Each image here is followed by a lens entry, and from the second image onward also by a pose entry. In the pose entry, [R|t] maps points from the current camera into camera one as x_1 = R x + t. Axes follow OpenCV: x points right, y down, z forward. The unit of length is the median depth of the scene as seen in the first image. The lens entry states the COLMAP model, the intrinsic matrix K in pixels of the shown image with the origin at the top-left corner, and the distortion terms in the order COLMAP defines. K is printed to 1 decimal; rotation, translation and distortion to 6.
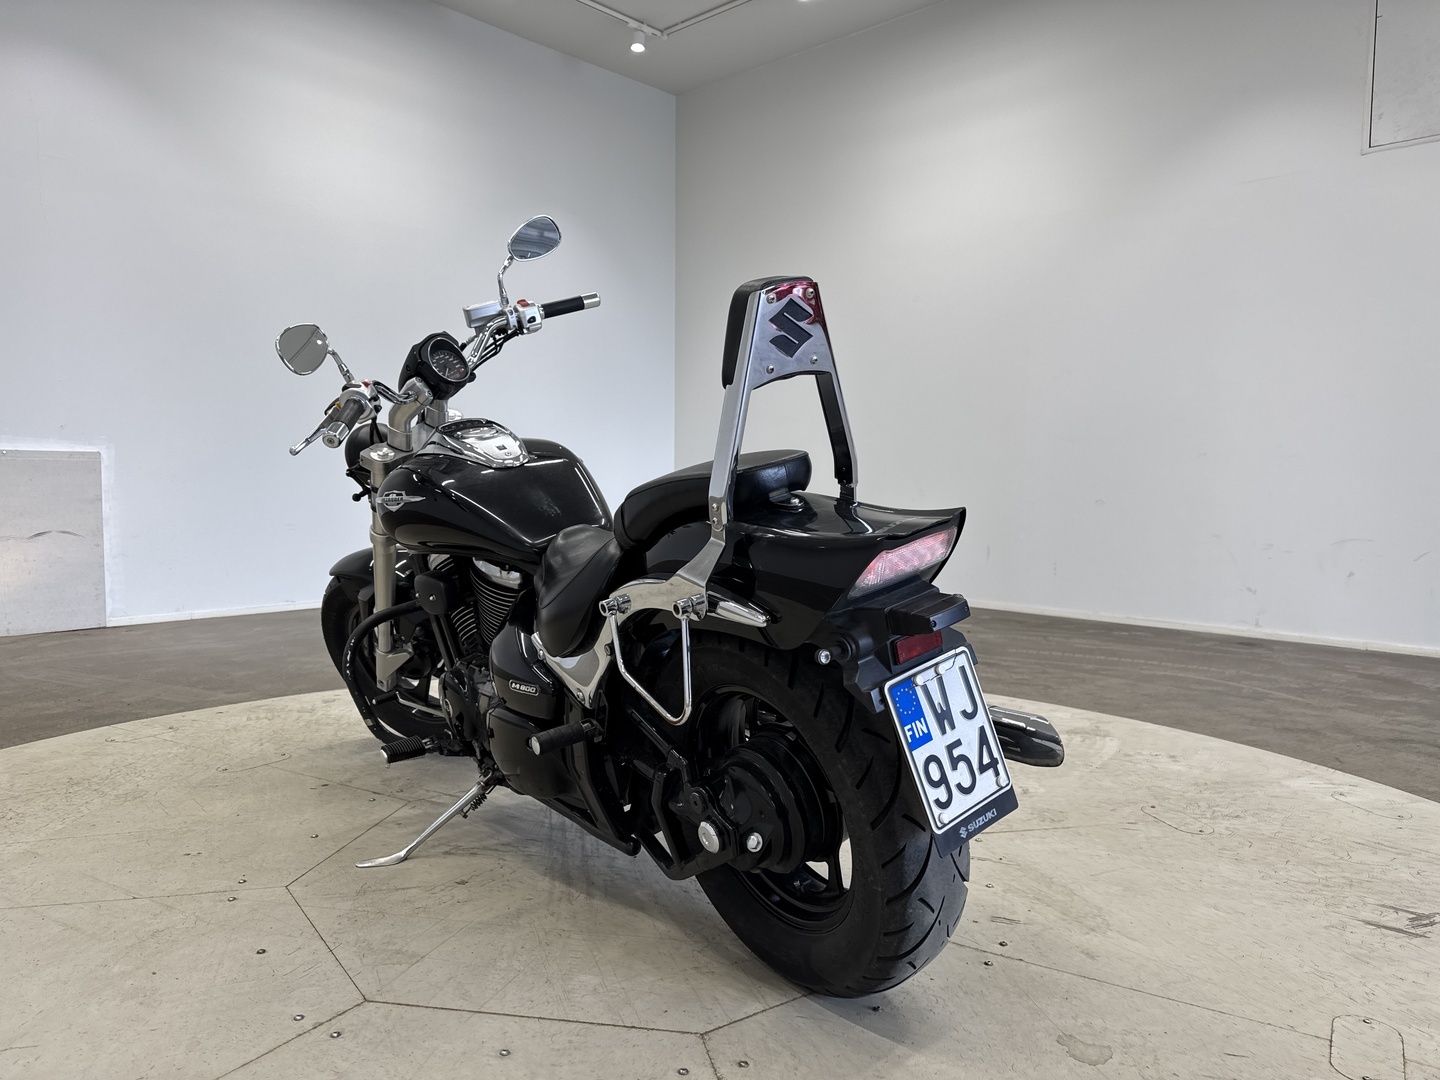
lens RADIAL K [[1038.0, 0, 725.7], [0, 1038.0, 539.2], [0, 0, 1]] dist [0.003371, -0.010626]
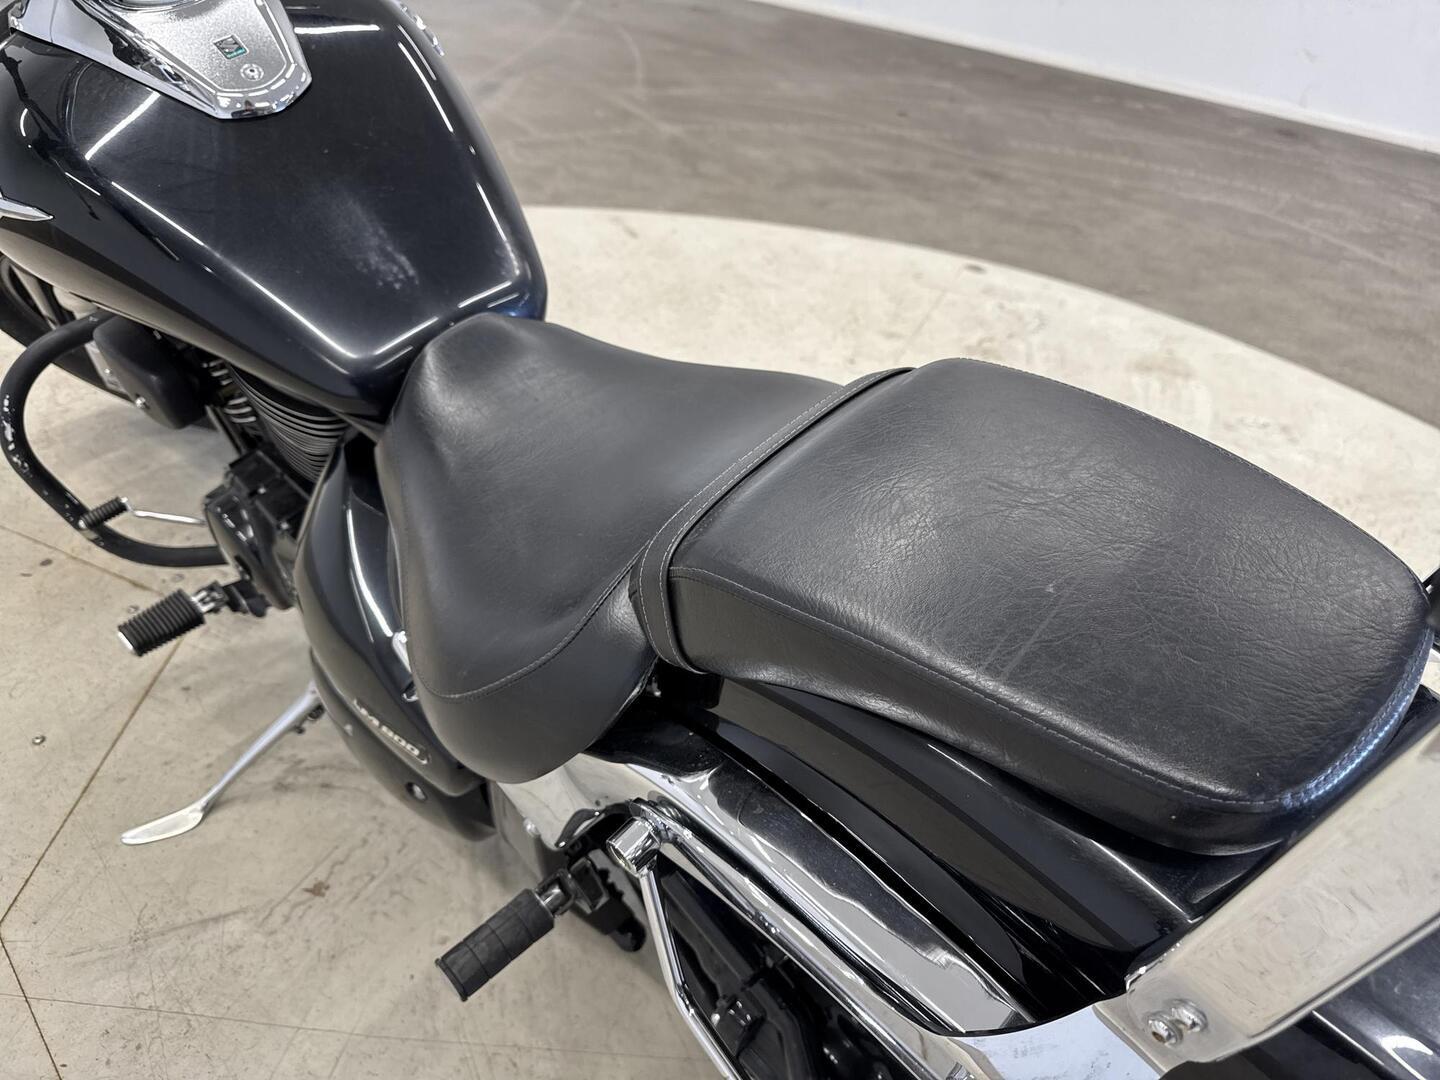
lens RADIAL K [[1038.0, 0, 718.9], [0, 1038.0, 539.0], [0, 0, 1]] dist [0.003371, -0.010626]
pose [[0.990104, -0.020177, 0.138874, -0.067541], [-0.064309, 0.814349, 0.576801, -0.119314], [-0.124730, -0.580024, 0.804993, 0.389592]]
